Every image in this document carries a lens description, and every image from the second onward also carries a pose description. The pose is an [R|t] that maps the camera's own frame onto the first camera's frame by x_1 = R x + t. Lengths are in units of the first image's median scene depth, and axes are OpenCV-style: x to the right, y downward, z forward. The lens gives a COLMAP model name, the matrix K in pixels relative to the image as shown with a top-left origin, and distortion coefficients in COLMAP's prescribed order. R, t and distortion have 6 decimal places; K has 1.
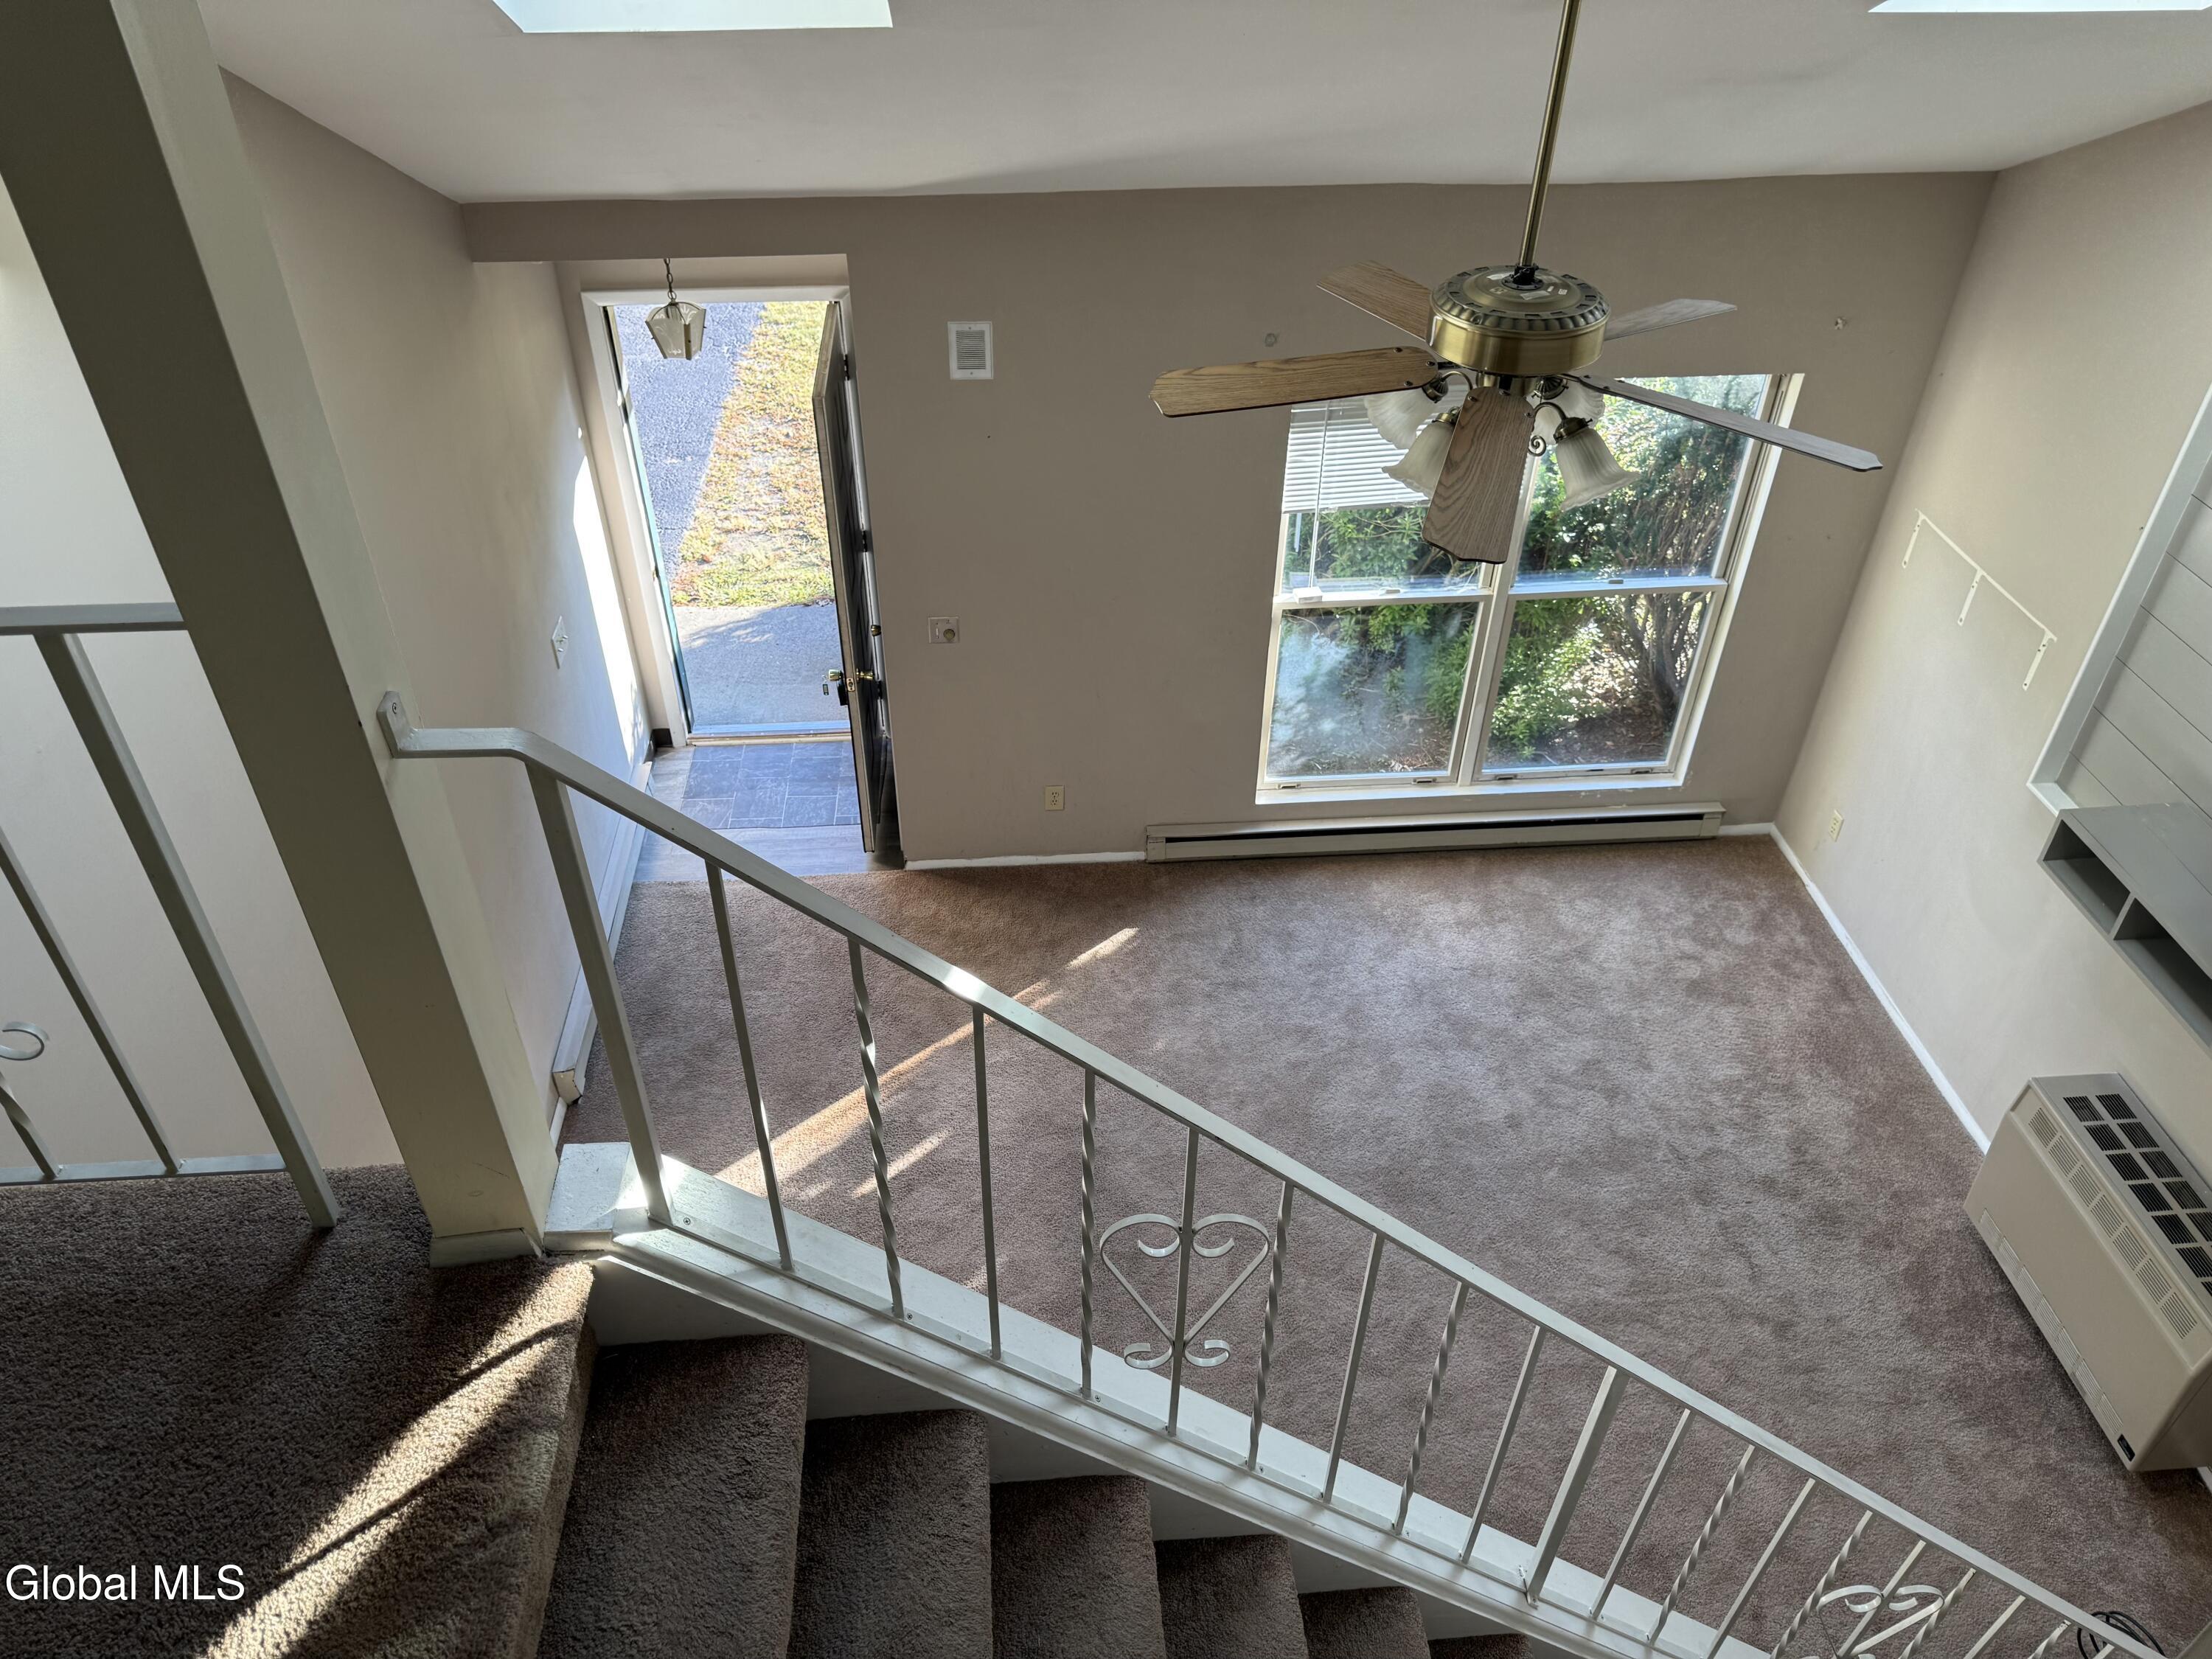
lens RADIAL K [[1525.5, 0, 1098.1], [0, 1525.5, 834.7], [0, 0, 1]] dist [0.089265, -0.133112]
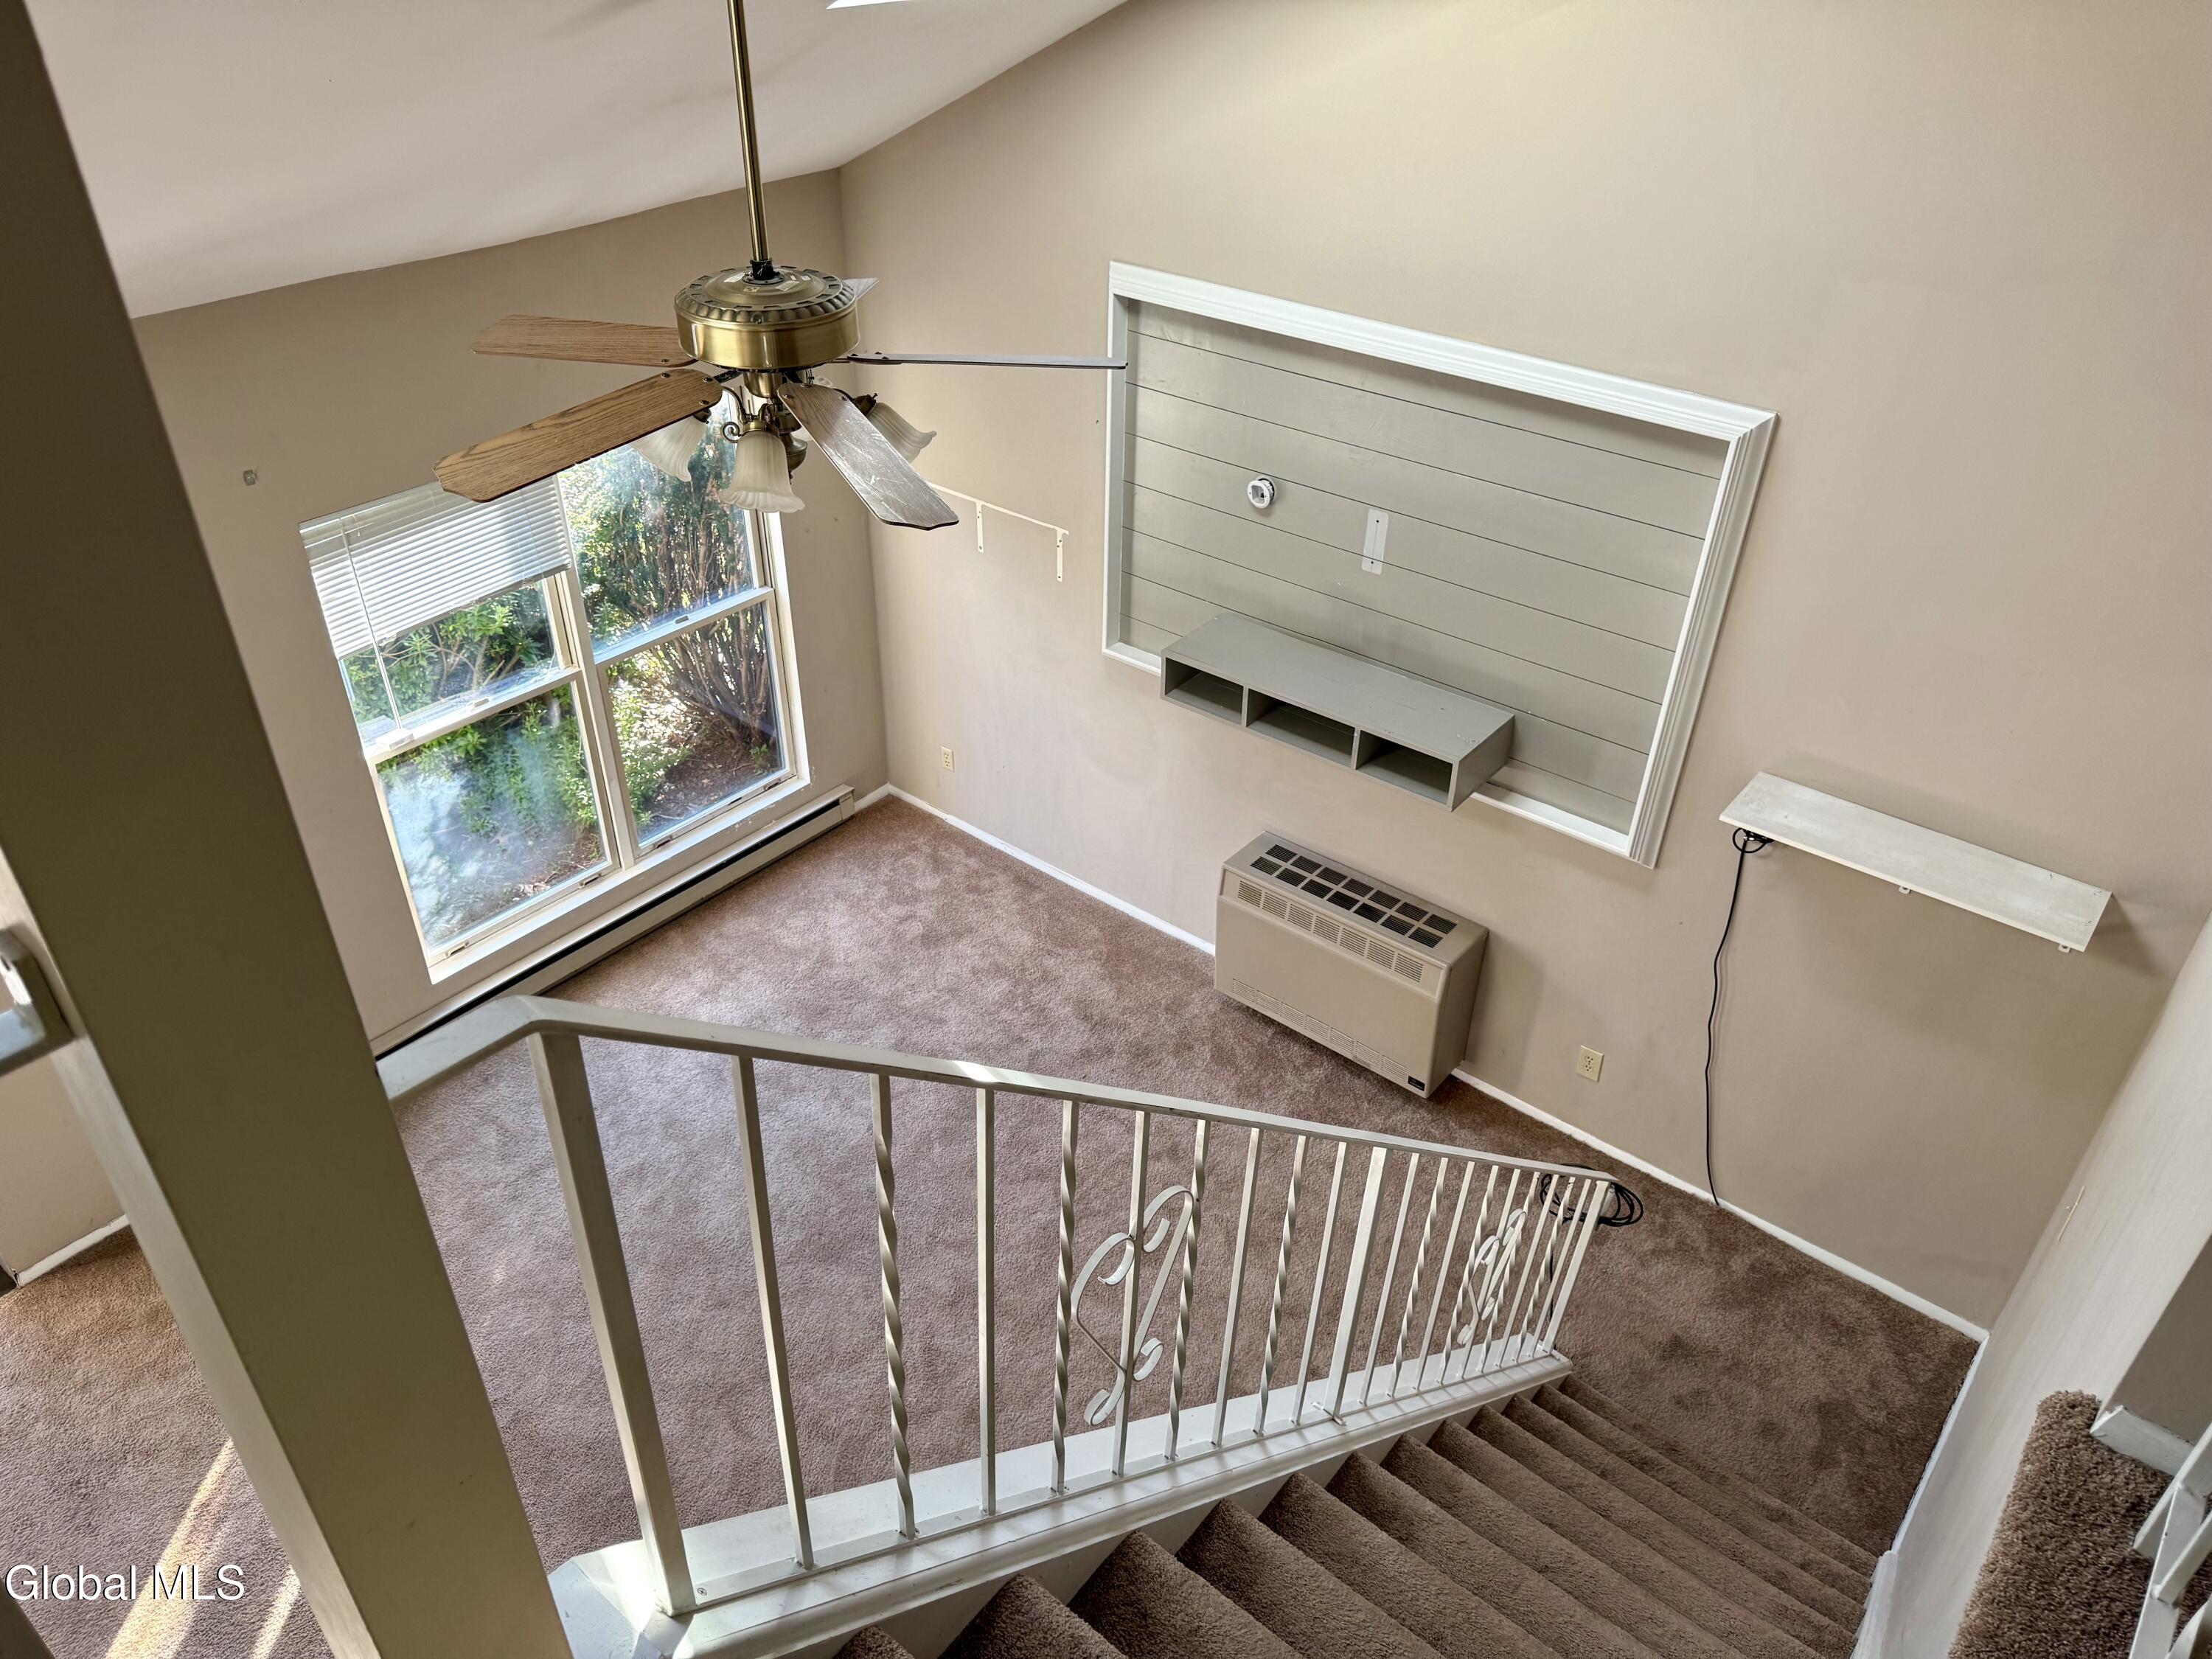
lens RADIAL K [[1525.5, 0, 1098.1], [0, 1525.5, 834.7], [0, 0, 1]] dist [0.089265, -0.133112]
pose [[0.684323, -0.402209, 0.608219, -0.144384], [0.436621, 0.894072, 0.099988, -0.020068], [-0.584007, 0.197137, 0.787447, 0.079458]]
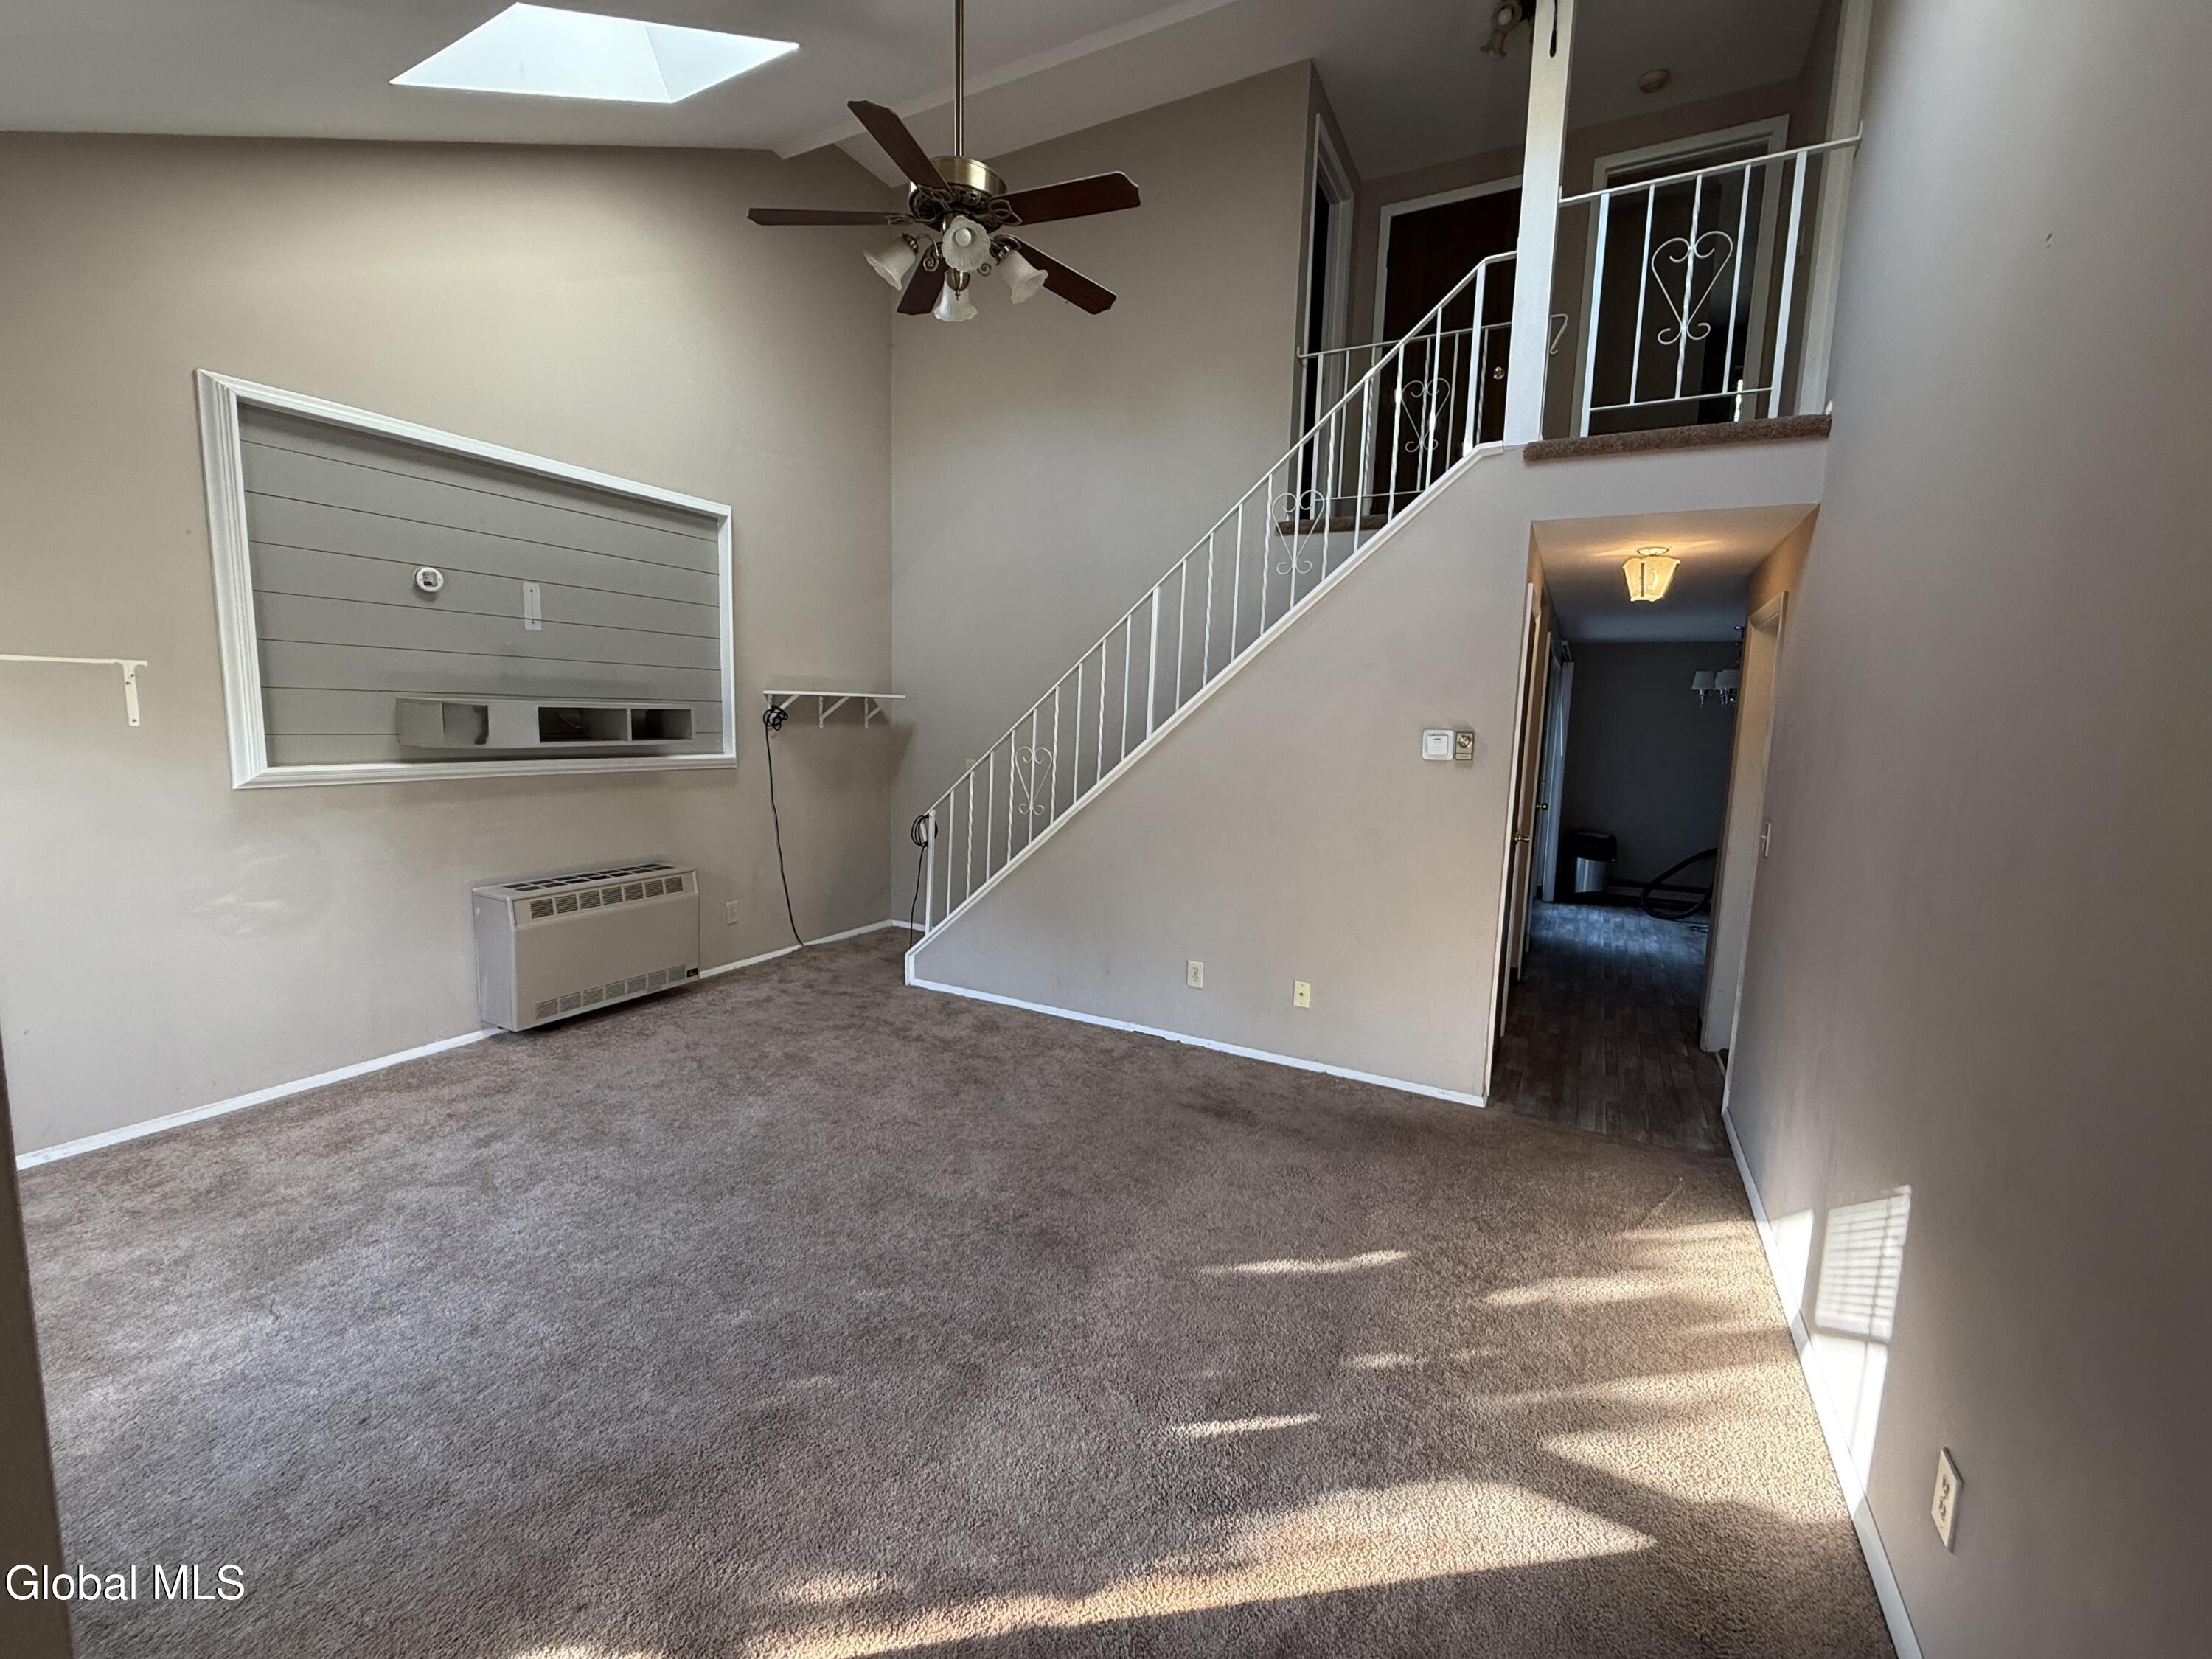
lens RADIAL K [[895.5, 0, 1106.0], [0, 895.5, 829.5], [0, 0, 1]] dist [-0.018389, -0.000059]
pose [[-0.852663, -0.086546, 0.515243, -0.213942], [0.299983, 0.726325, 0.618436, -0.174375], [-0.427757, 0.681881, -0.593348, 0.924630]]
